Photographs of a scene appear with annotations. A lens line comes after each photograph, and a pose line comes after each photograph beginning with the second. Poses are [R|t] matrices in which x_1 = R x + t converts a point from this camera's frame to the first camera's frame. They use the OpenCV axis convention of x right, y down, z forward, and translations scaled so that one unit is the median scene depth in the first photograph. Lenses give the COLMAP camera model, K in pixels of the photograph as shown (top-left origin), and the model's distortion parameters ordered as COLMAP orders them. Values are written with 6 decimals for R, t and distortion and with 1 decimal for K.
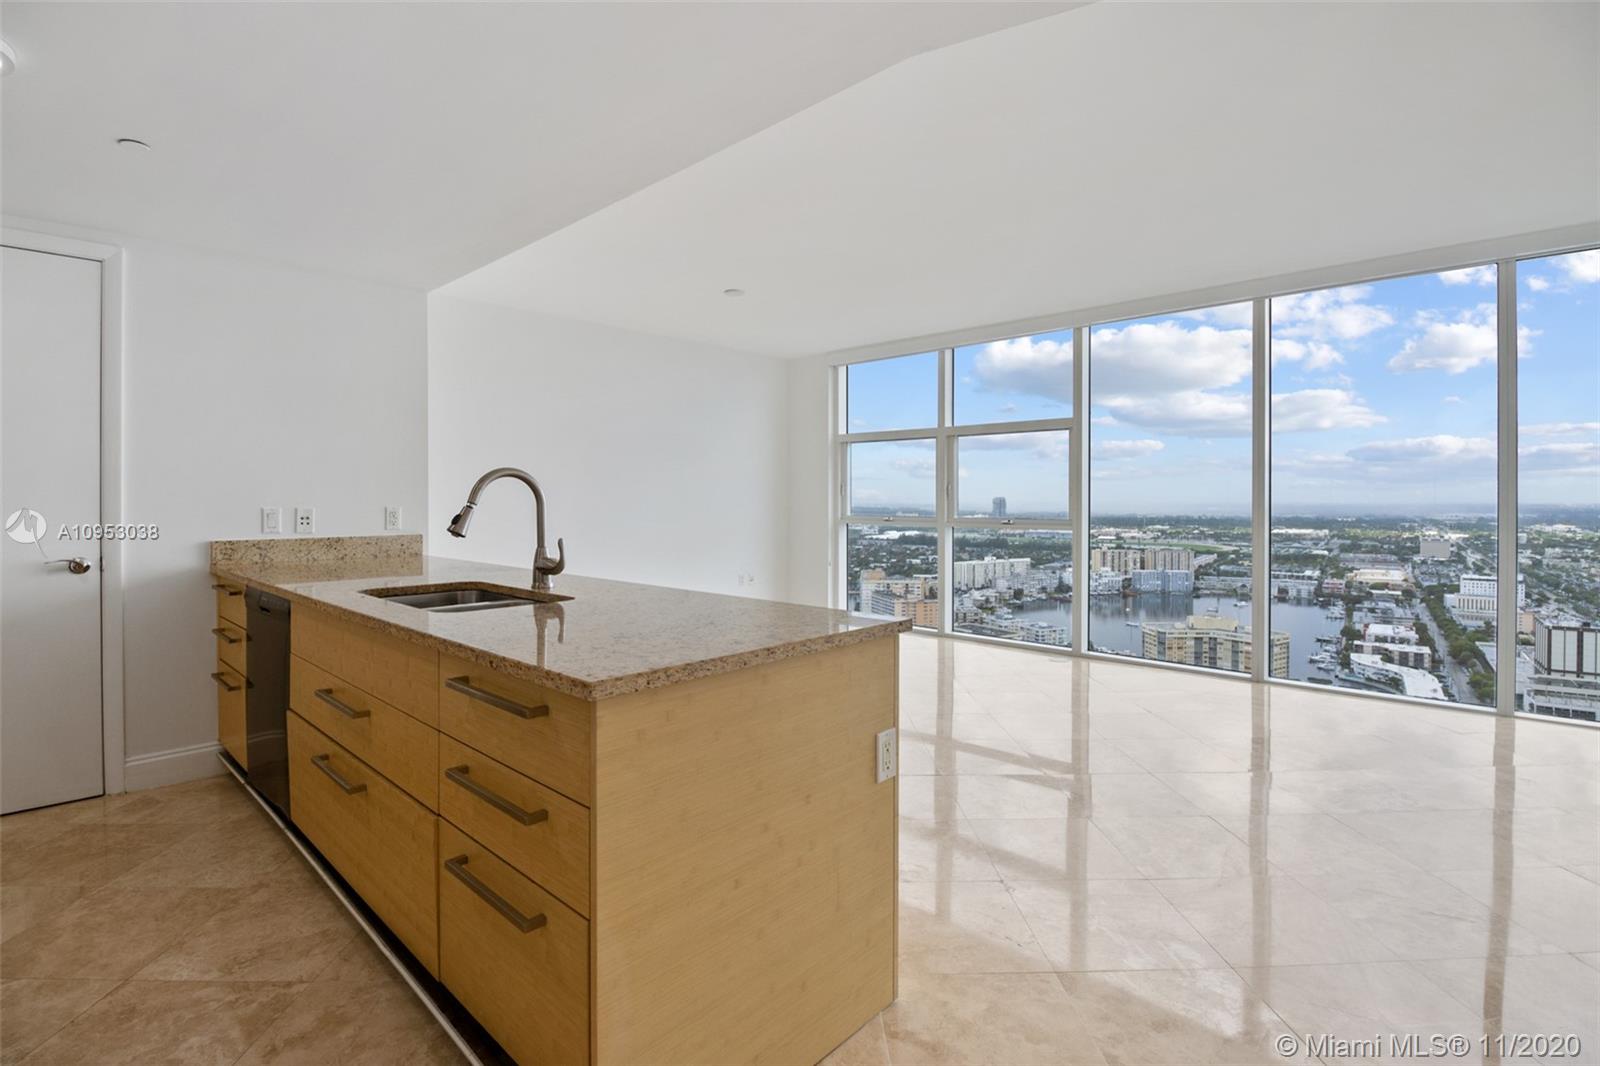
lens RADIAL K [[765.3, 0, 803.9], [0, 765.3, 502.5], [0, 0, 1]] dist [0.000836, -0.015416]
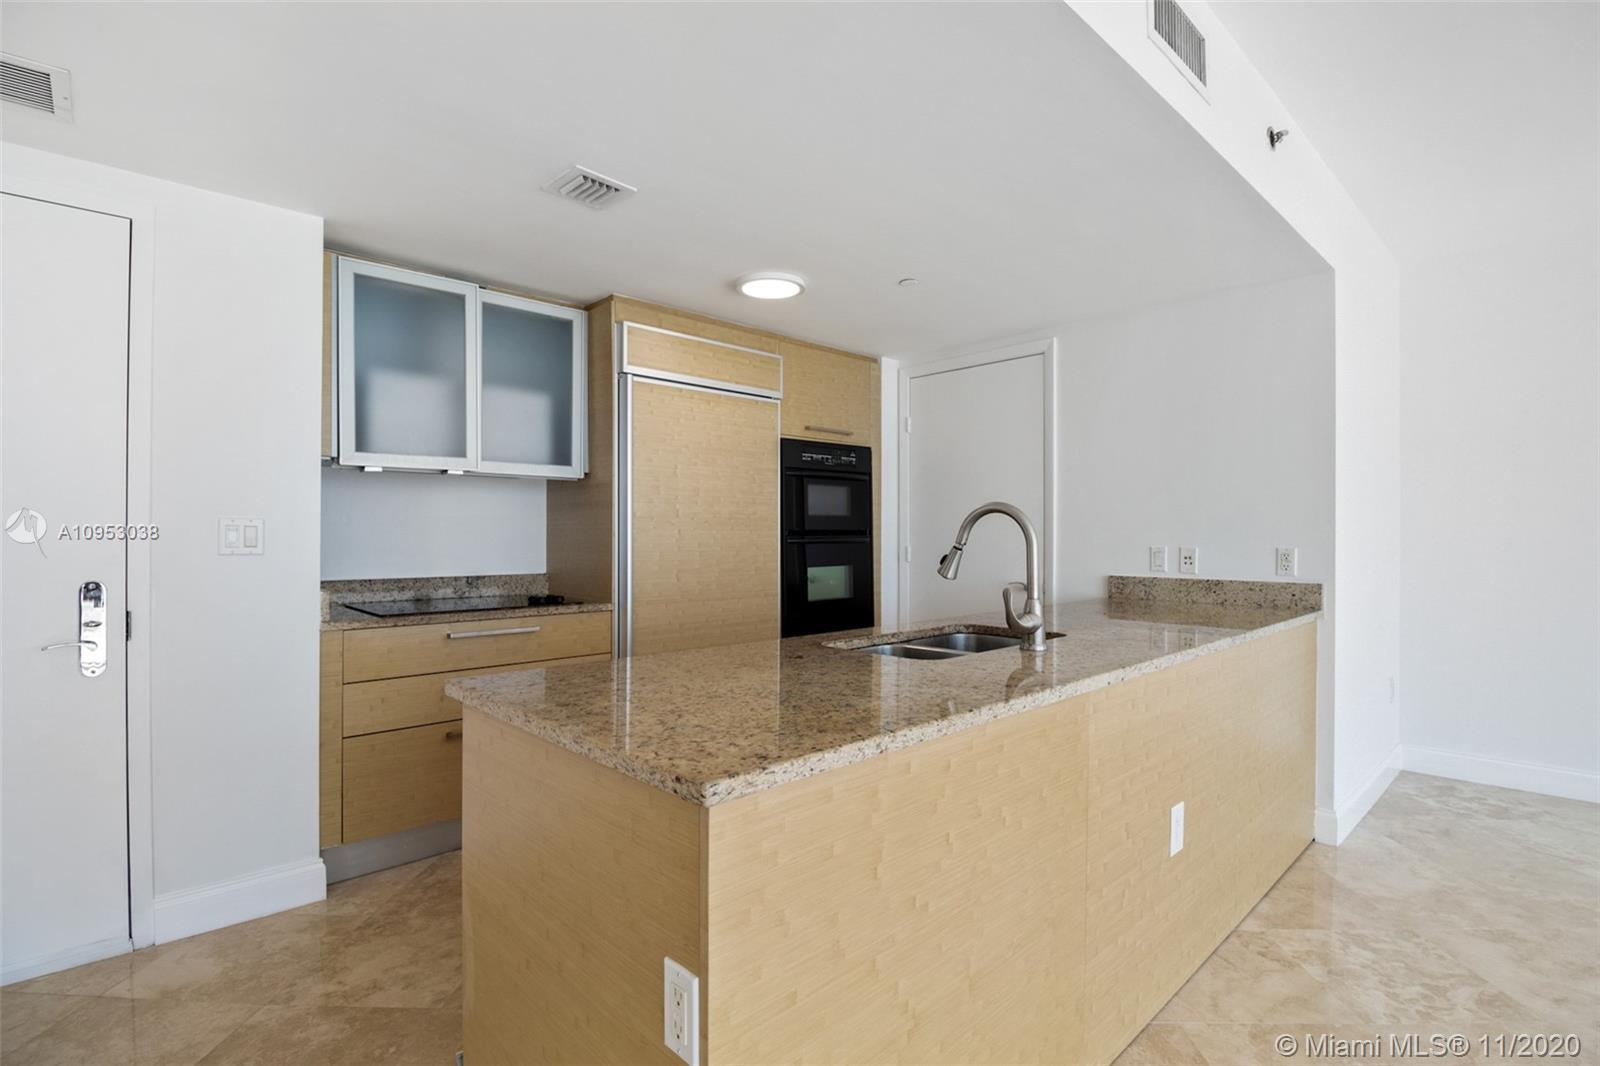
lens RADIAL K [[760.3, 0, 800.0], [0, 760.3, 533.0], [0, 0, 1]] dist [0.001382, -0.014218]
pose [[-0.050128, -0.001451, -0.998742, 0.331046], [-0.006367, 0.999979, -0.001133, -0.006373], [0.998723, 0.006302, -0.050136, 0.571623]]
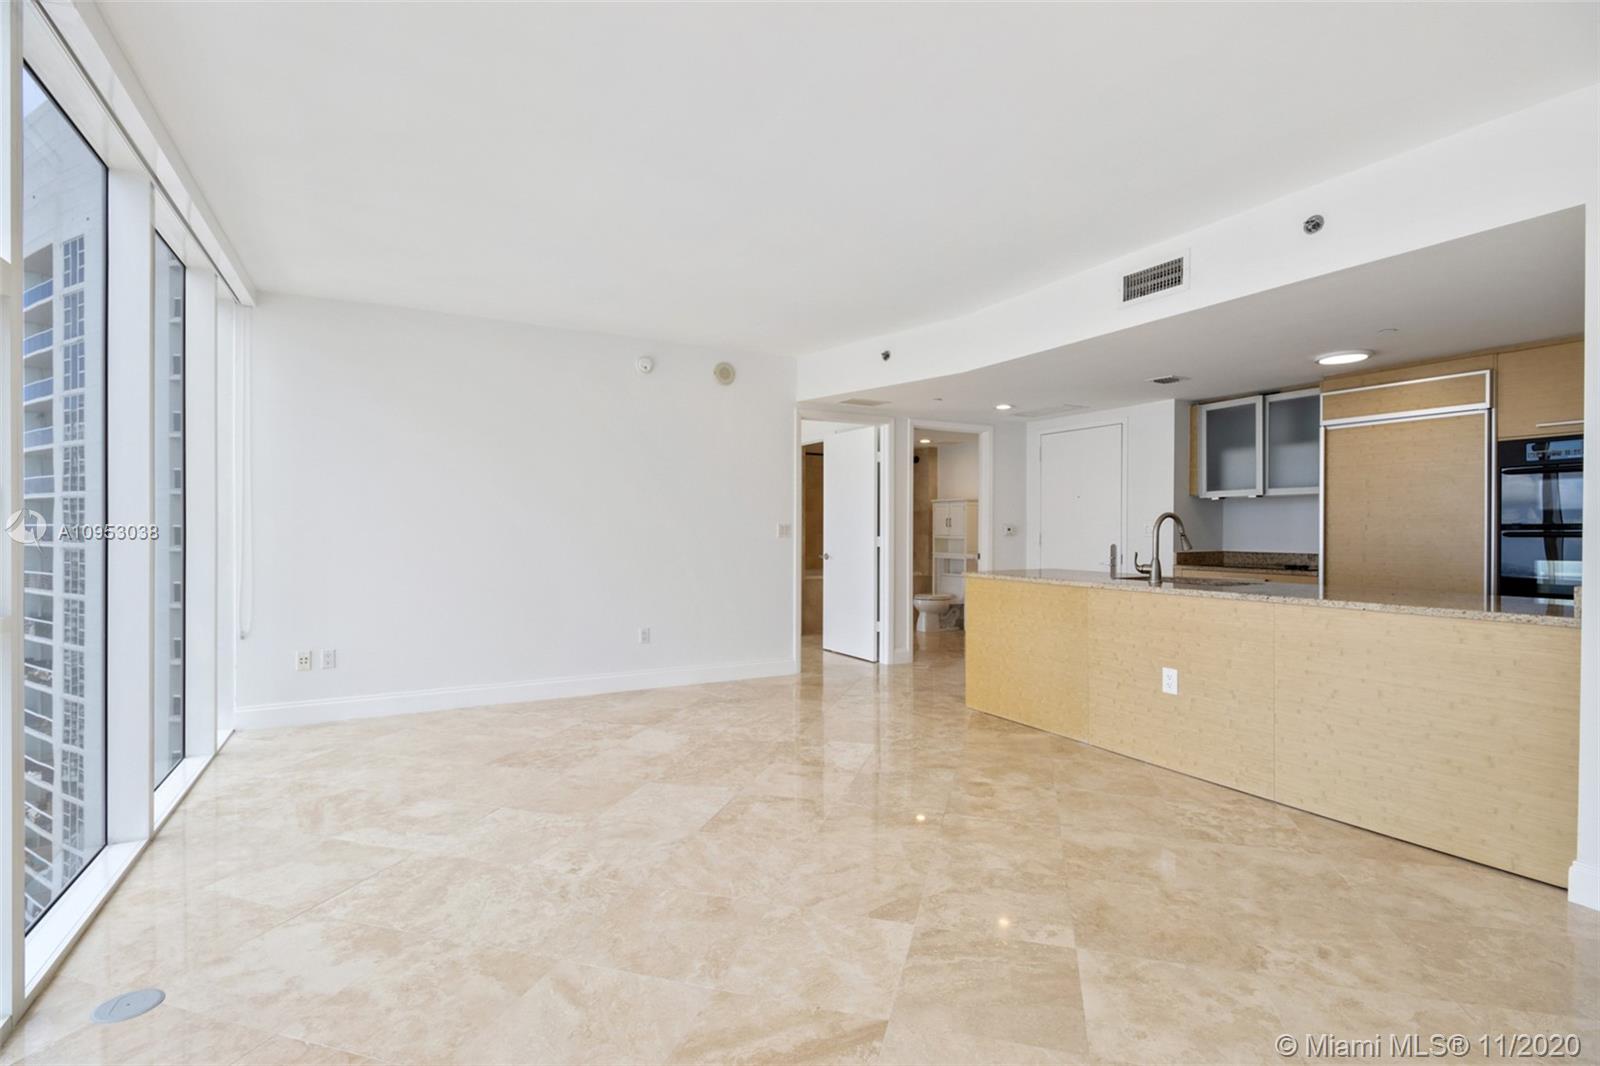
lens RADIAL K [[751.9, 0, 797.9], [0, 751.9, 527.3], [0, 0, 1]] dist [0.000741, -0.014791]
pose [[-0.951944, -0.003060, 0.306256, -0.073546], [-0.002466, 0.999994, 0.002327, -0.008629], [-0.306261, 0.001460, -0.951946, 2.018362]]
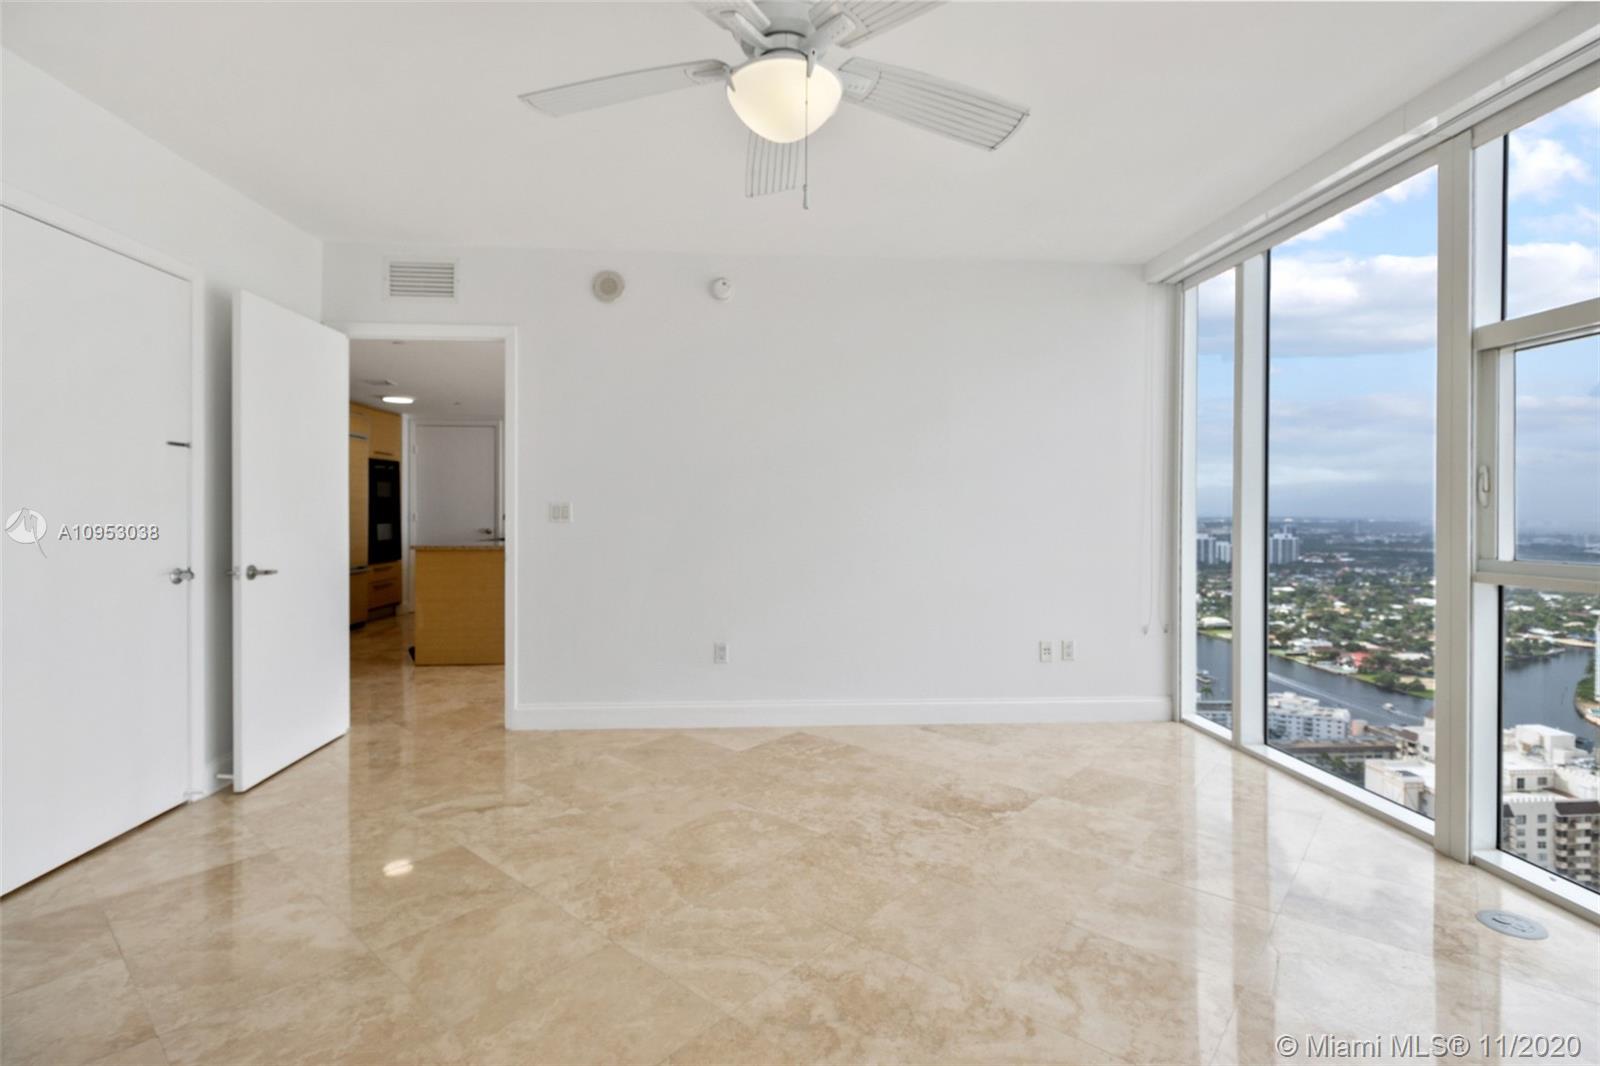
lens RADIAL K [[751.9, 0, 797.9], [0, 751.9, 527.3], [0, 0, 1]] dist [0.000741, -0.014791]
pose [[0.727274, 0.014529, -0.686193, 1.607426], [-0.003410, 0.999840, 0.017556, 0.010187], [0.686338, -0.010428, 0.727208, -0.237317]]
